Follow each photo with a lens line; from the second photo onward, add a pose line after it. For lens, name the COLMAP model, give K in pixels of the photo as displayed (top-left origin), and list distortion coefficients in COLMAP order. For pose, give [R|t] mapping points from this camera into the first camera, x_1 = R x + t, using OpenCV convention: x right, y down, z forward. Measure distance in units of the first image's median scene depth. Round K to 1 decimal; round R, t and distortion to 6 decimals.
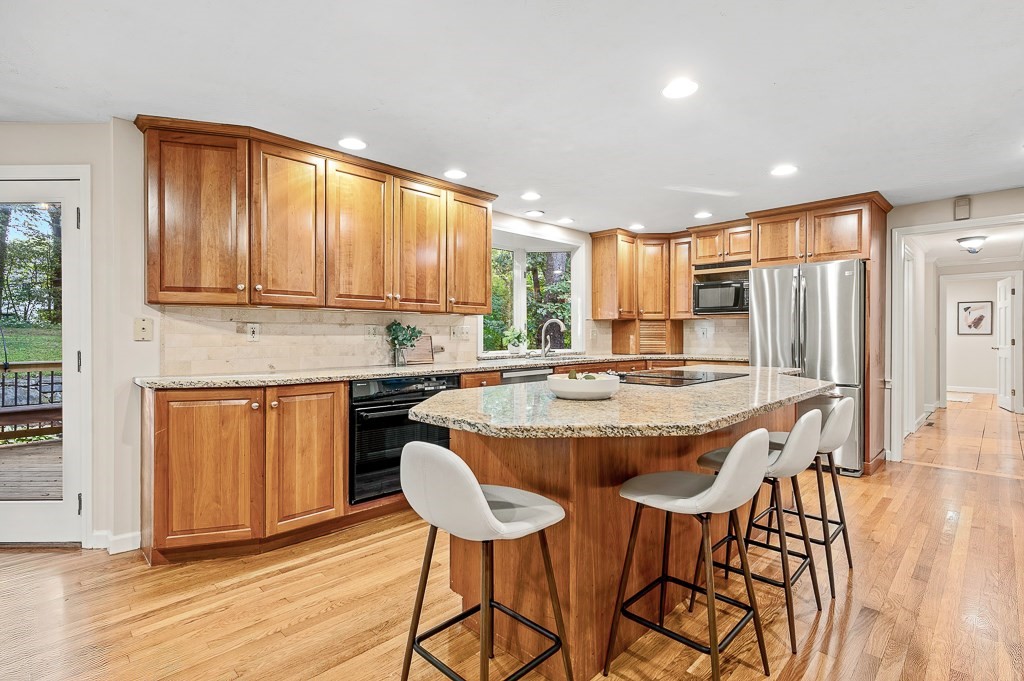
lens RADIAL K [[489.3, 0, 516.3], [0, 489.3, 334.9], [0, 0, 1]] dist [0.001168, 0.000831]
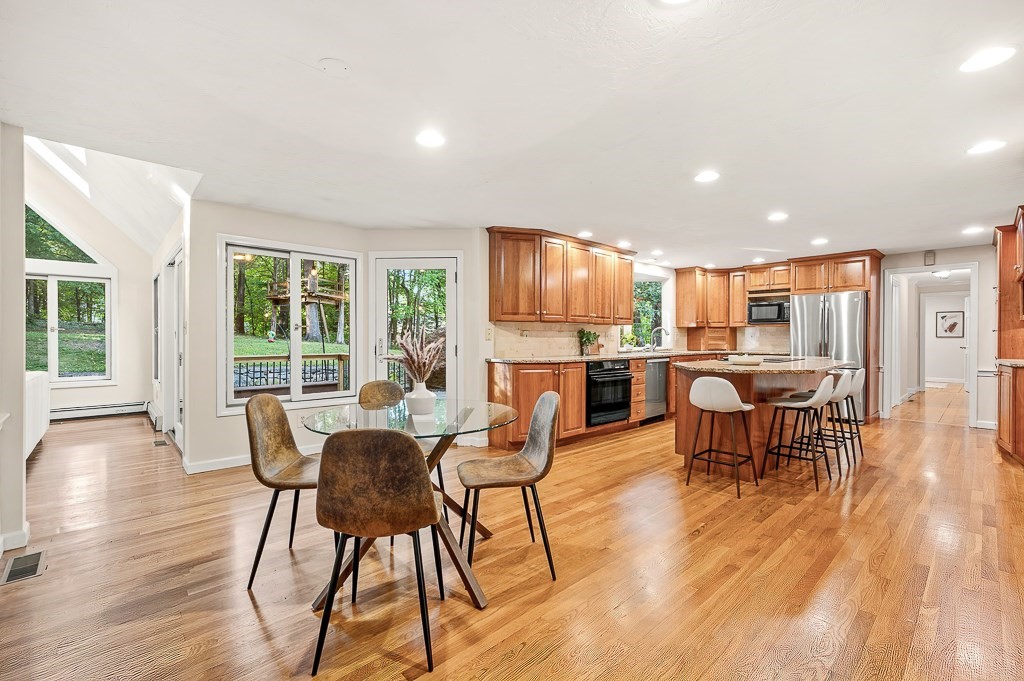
lens RADIAL K [[439.8, 0, 514.7], [0, 439.8, 339.3], [0, 0, 1]] dist [0.000064, -0.000449]
pose [[0.999115, 0.000858, -0.042043, -0.413080], [-0.000668, 0.999989, 0.004536, 0.000655], [0.042047, -0.004504, 0.999105, -0.530147]]
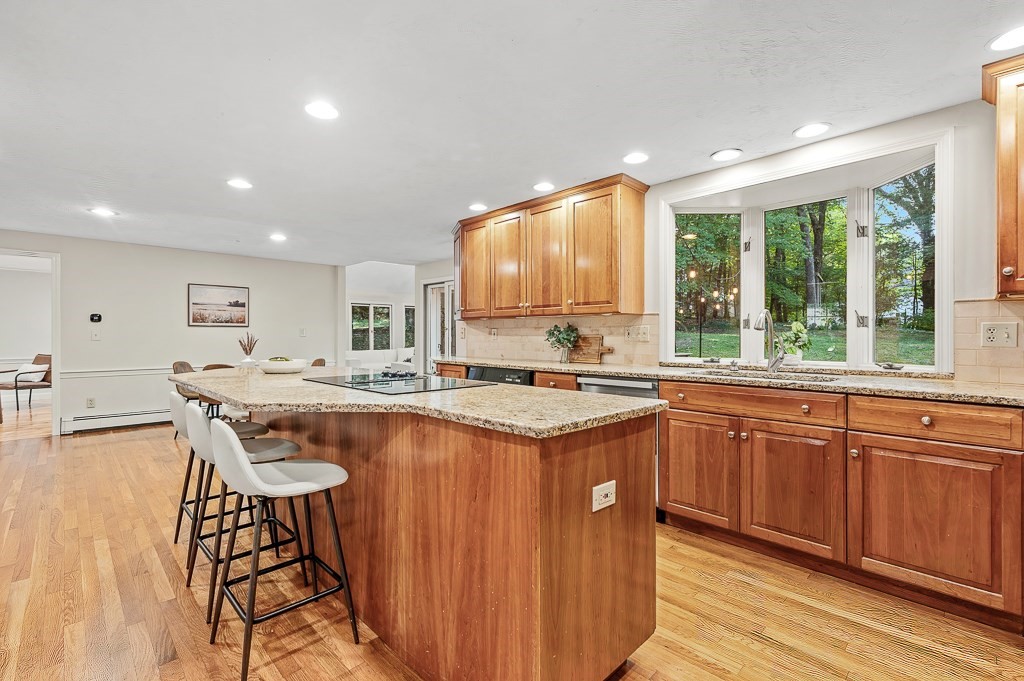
lens RADIAL K [[453.4, 0, 512.1], [0, 453.4, 337.8], [0, 0, 1]] dist [-0.001170, -0.000008]
pose [[-0.014061, 0.002126, -0.999899, 0.810559], [-0.001391, 0.999997, 0.002146, 0.002502], [0.999900, 0.001421, -0.014058, 0.873373]]
